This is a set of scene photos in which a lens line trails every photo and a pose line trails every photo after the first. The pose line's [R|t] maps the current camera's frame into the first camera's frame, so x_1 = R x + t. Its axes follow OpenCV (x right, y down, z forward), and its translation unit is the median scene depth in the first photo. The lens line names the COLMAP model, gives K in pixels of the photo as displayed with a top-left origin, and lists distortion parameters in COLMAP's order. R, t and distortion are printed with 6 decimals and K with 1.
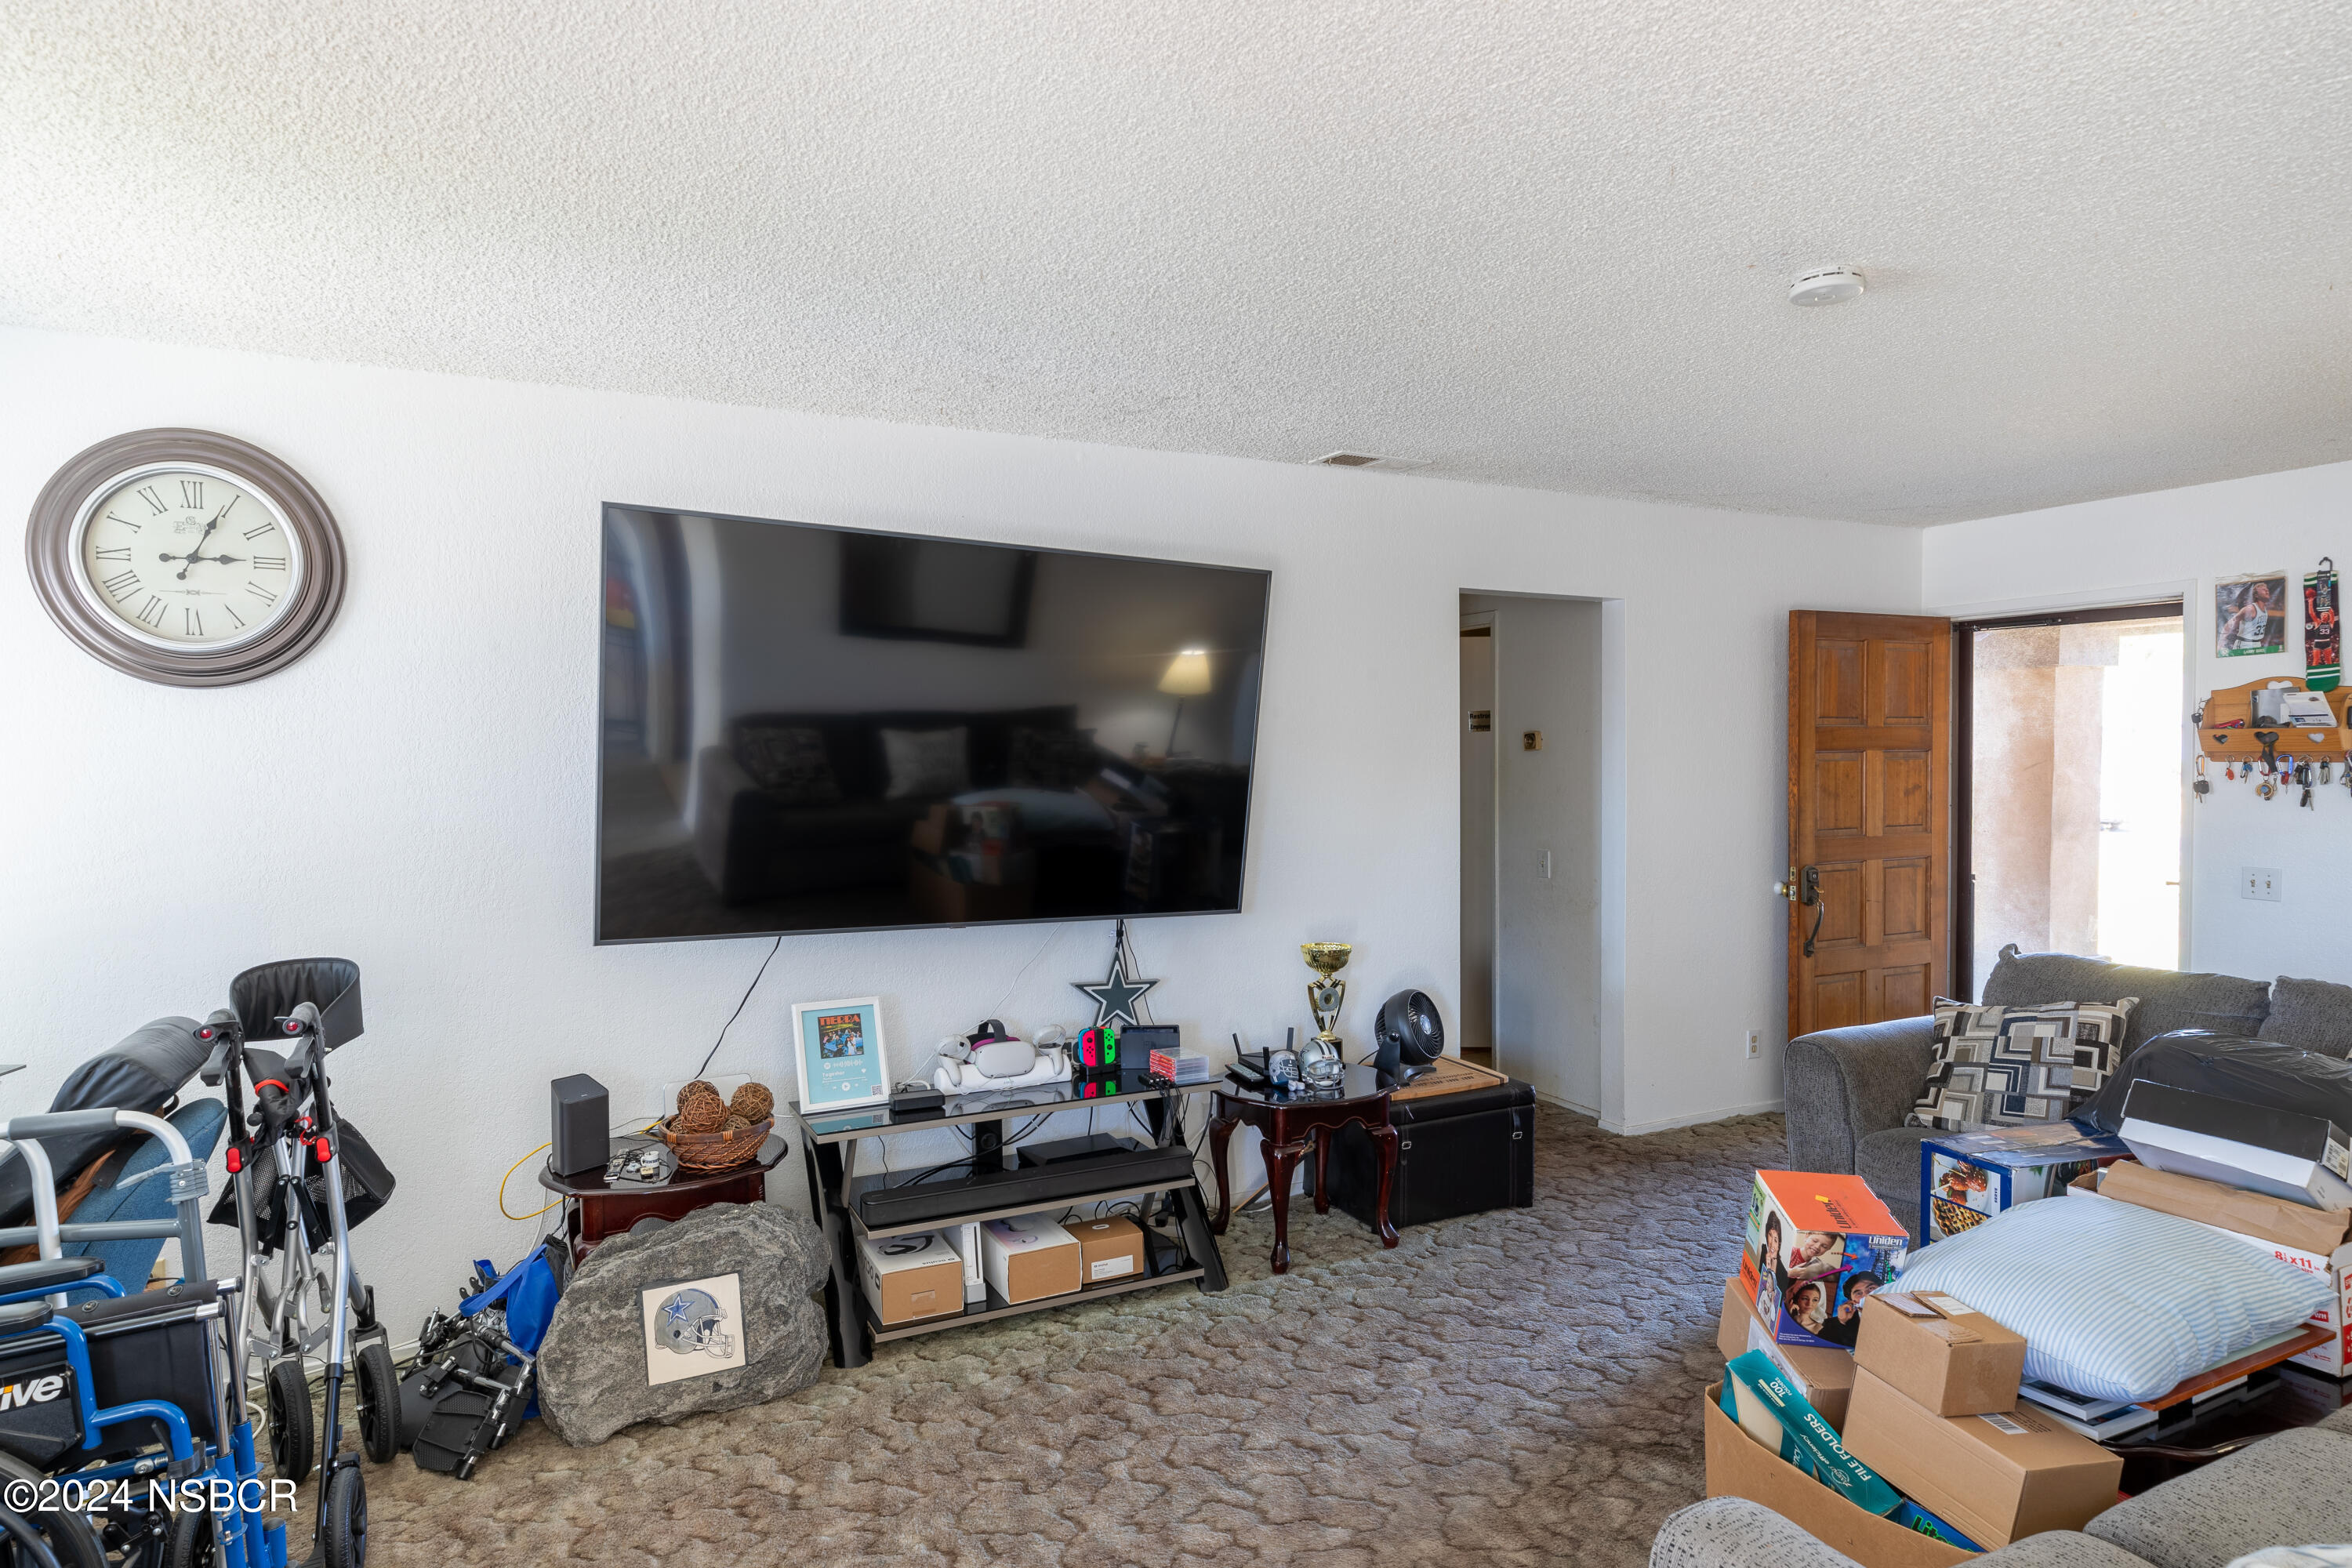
lens RADIAL K [[1344.1, 0, 1176.0], [0, 1344.1, 784.0], [0, 0, 1]] dist [-0.001048, 0.000347]
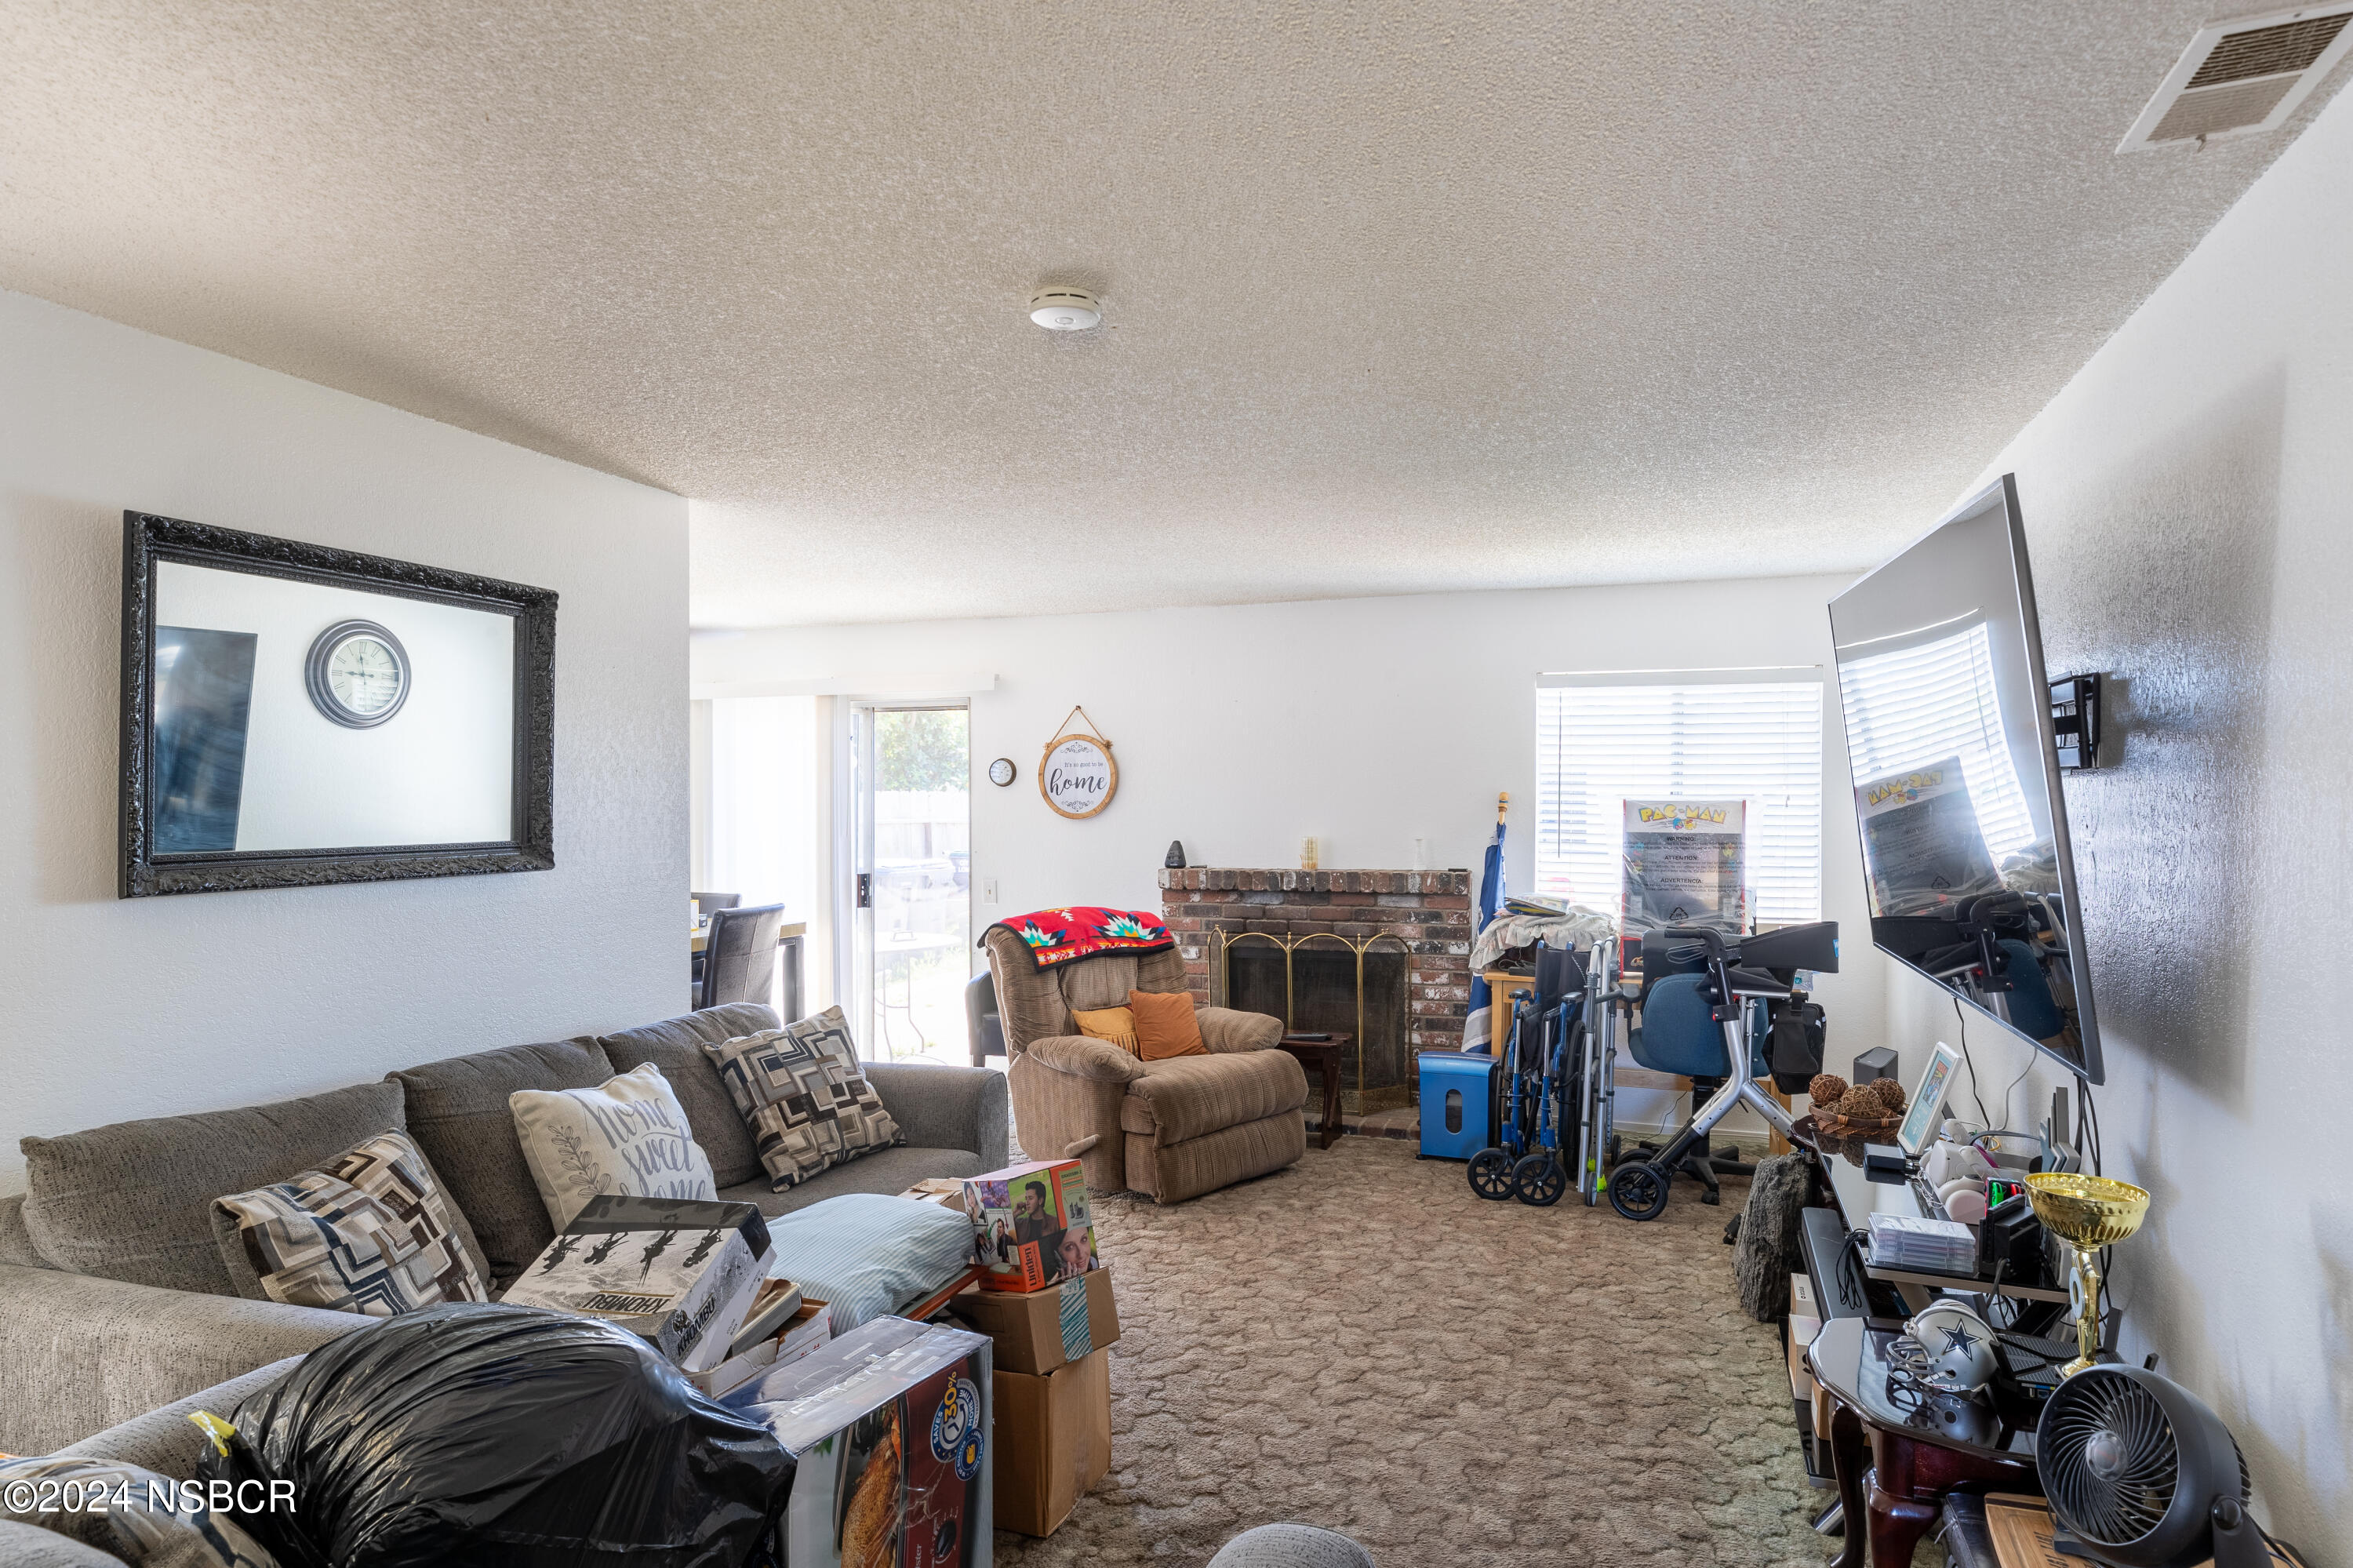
lens RADIAL K [[1344.7, 0, 1176.5], [0, 1344.7, 784.0], [0, 0, 1]] dist [-0.001048, 0.000347]
pose [[-0.740582, -0.001546, -0.671964, 0.869021], [-0.003945, 0.999990, 0.002047, -0.032173], [0.671954, 0.004167, -0.740581, 1.444465]]
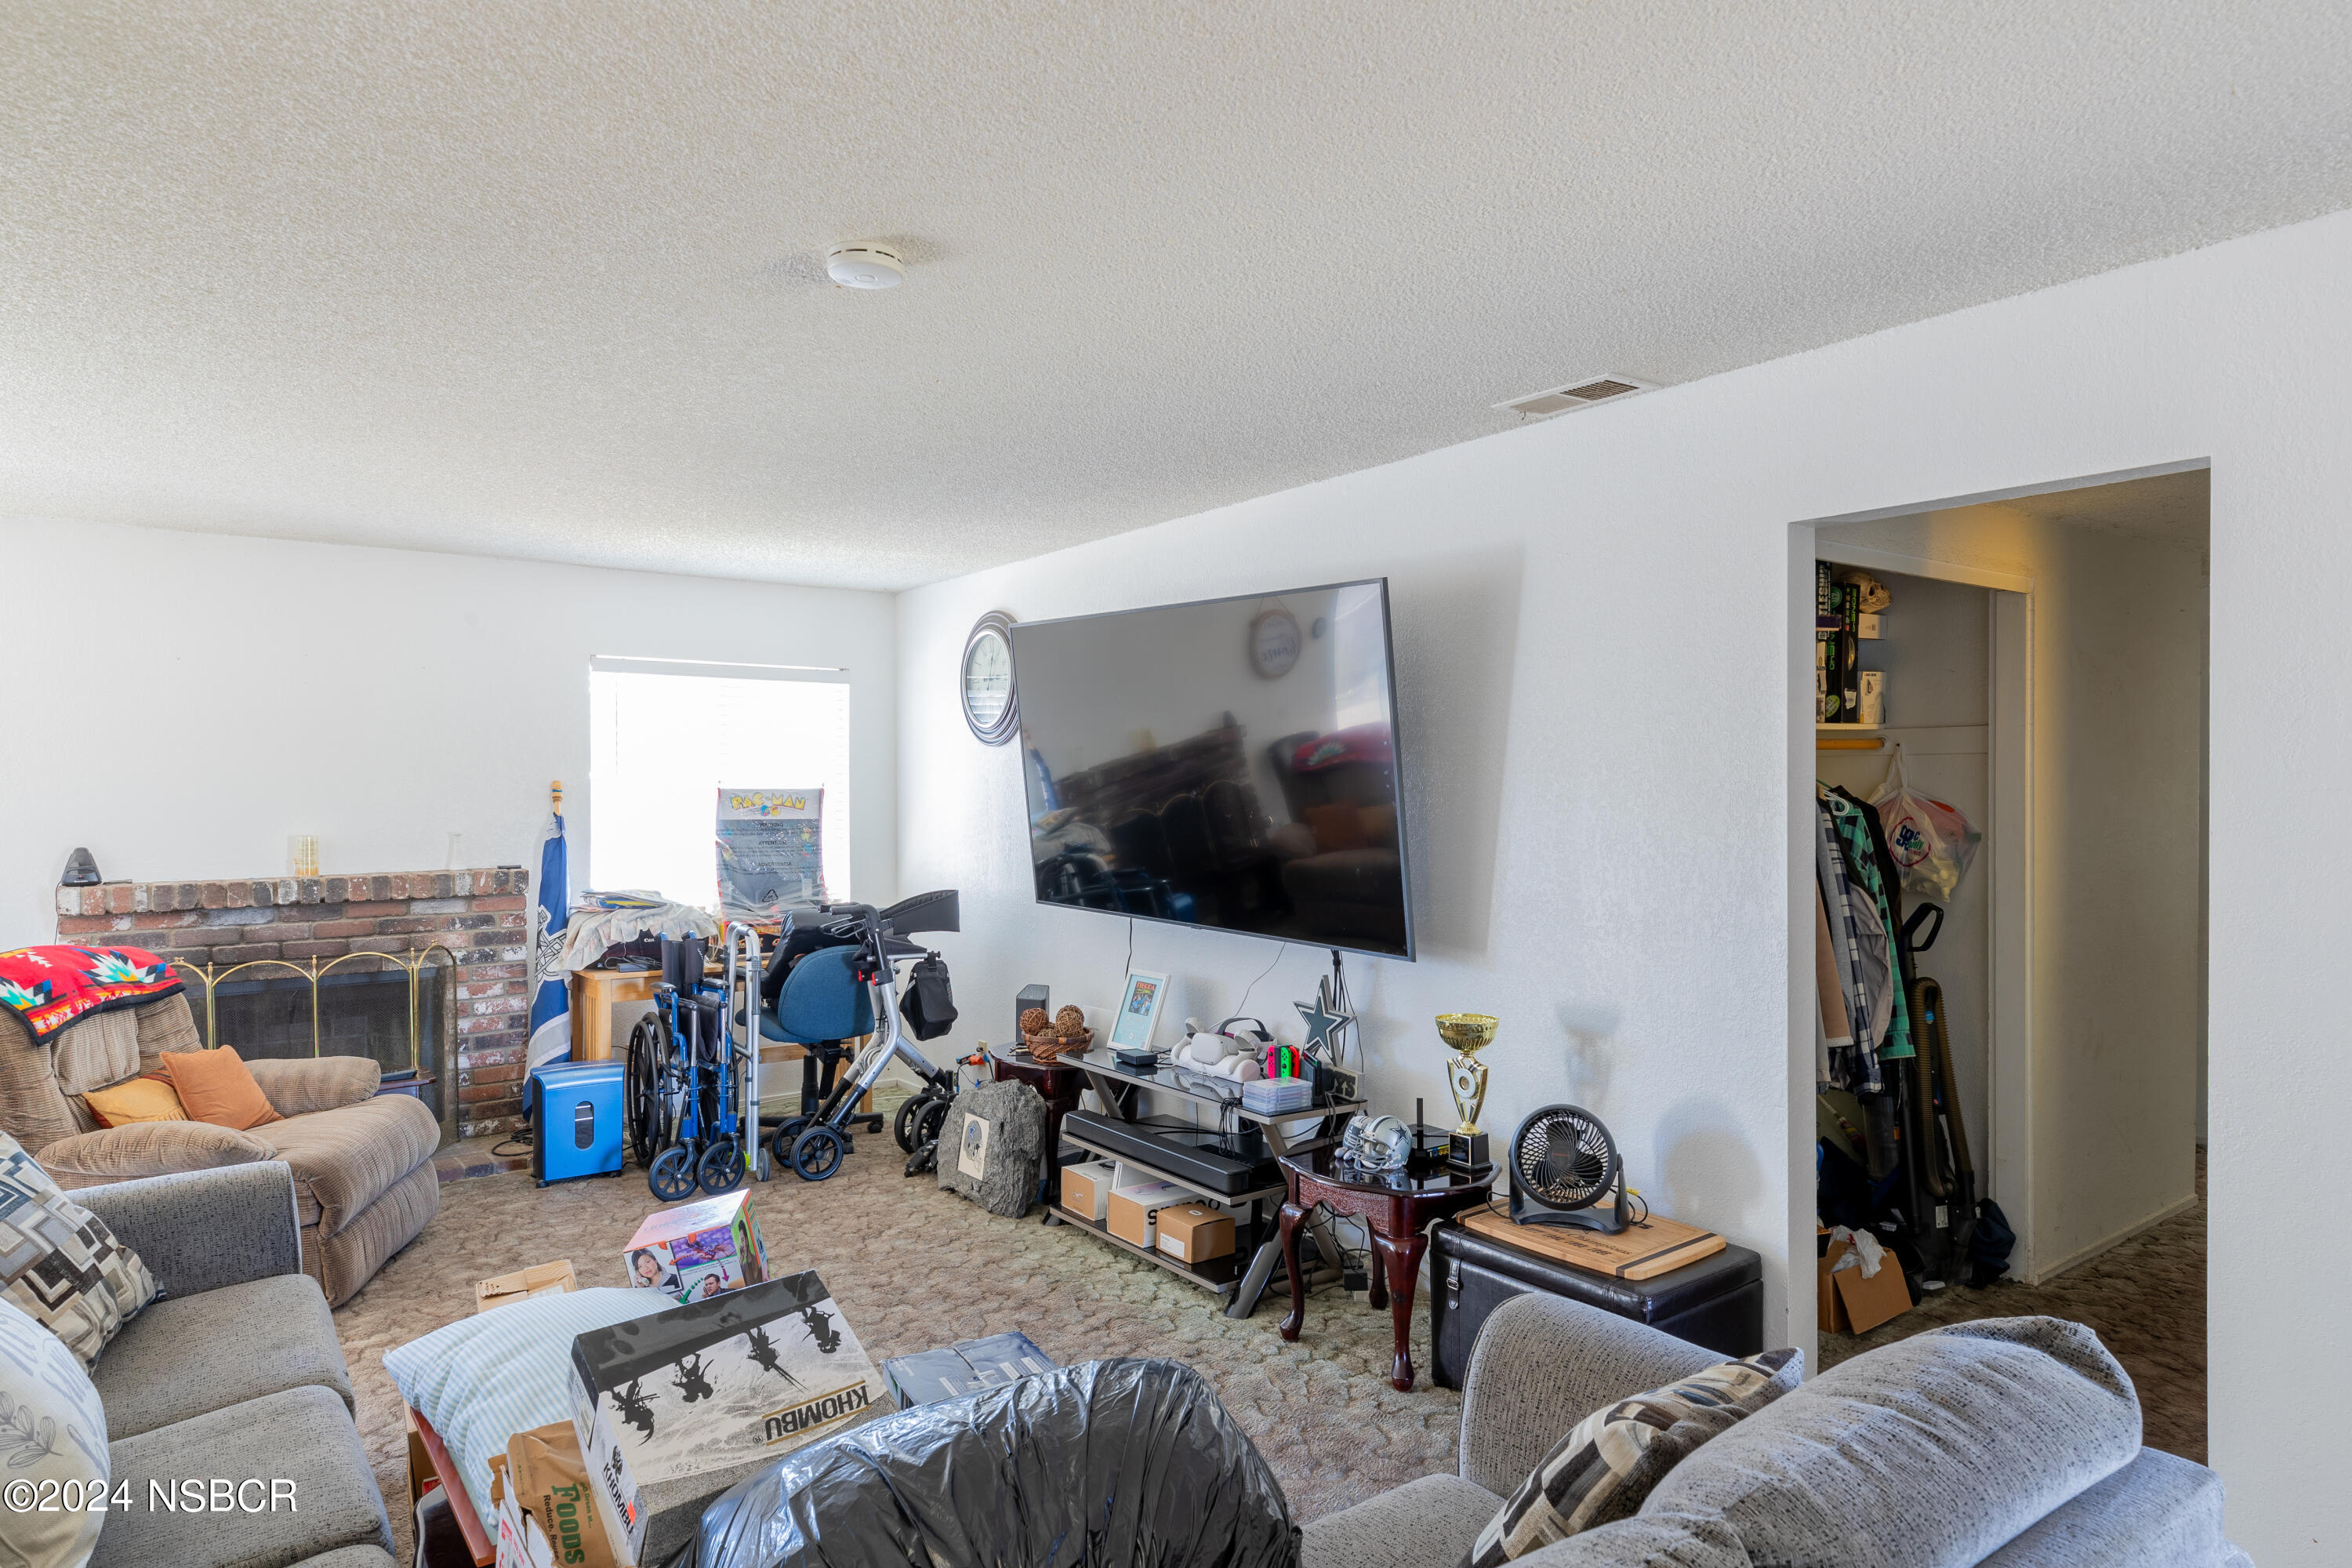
lens RADIAL K [[1387.2, 0, 1176.0], [0, 1387.2, 784.0], [0, 0, 1]] dist [0.006362, -0.000244]
pose [[0.147087, 0.004197, -0.989115, 1.162860], [-0.010682, 0.999939, 0.002654, -0.027285], [0.989066, 0.010176, 0.147123, 0.885122]]
